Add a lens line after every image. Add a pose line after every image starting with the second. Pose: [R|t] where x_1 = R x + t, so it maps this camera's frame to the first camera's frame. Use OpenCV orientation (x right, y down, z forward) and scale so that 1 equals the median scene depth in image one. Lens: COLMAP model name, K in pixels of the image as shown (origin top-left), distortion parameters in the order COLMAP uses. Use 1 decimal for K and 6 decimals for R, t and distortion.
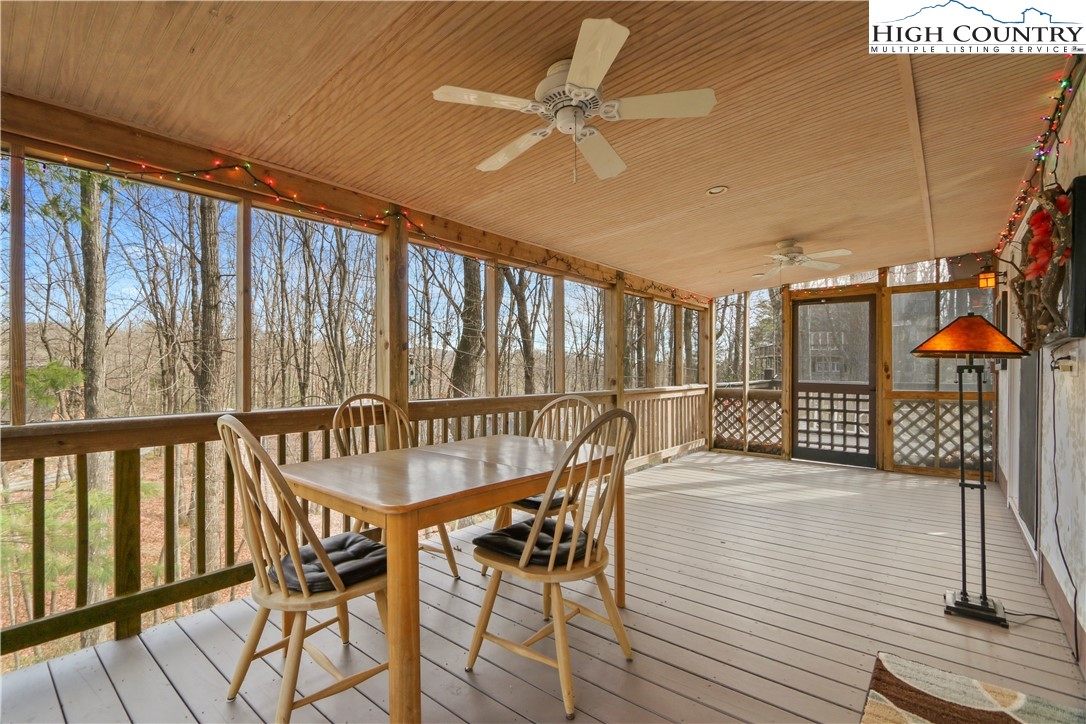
lens RADIAL K [[495.3, 0, 519.6], [0, 495.3, 362.8], [0, 0, 1]] dist [-0.013796, 0.002255]
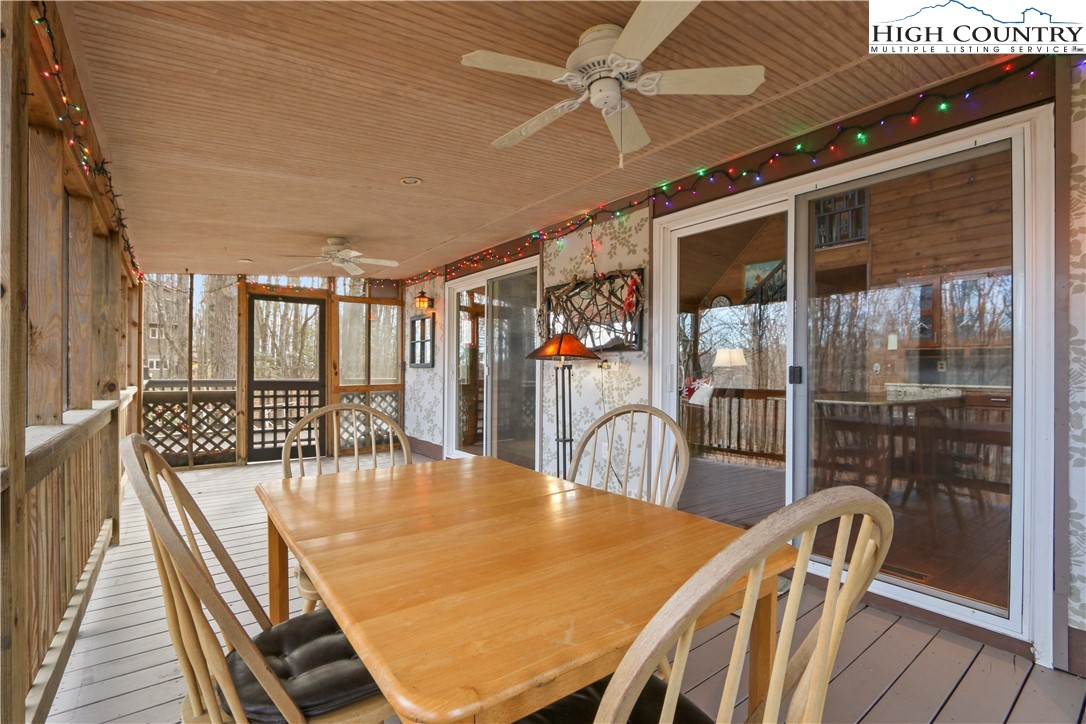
lens RADIAL K [[495.3, 0, 542.1], [0, 495.3, 366.8], [0, 0, 1]] dist [-0.013796, 0.002255]
pose [[0.214048, 0.004751, 0.976812, -0.245552], [-0.013233, 0.999911, -0.001963, 0.007666], [-0.976734, -0.012506, 0.214092, 0.264657]]
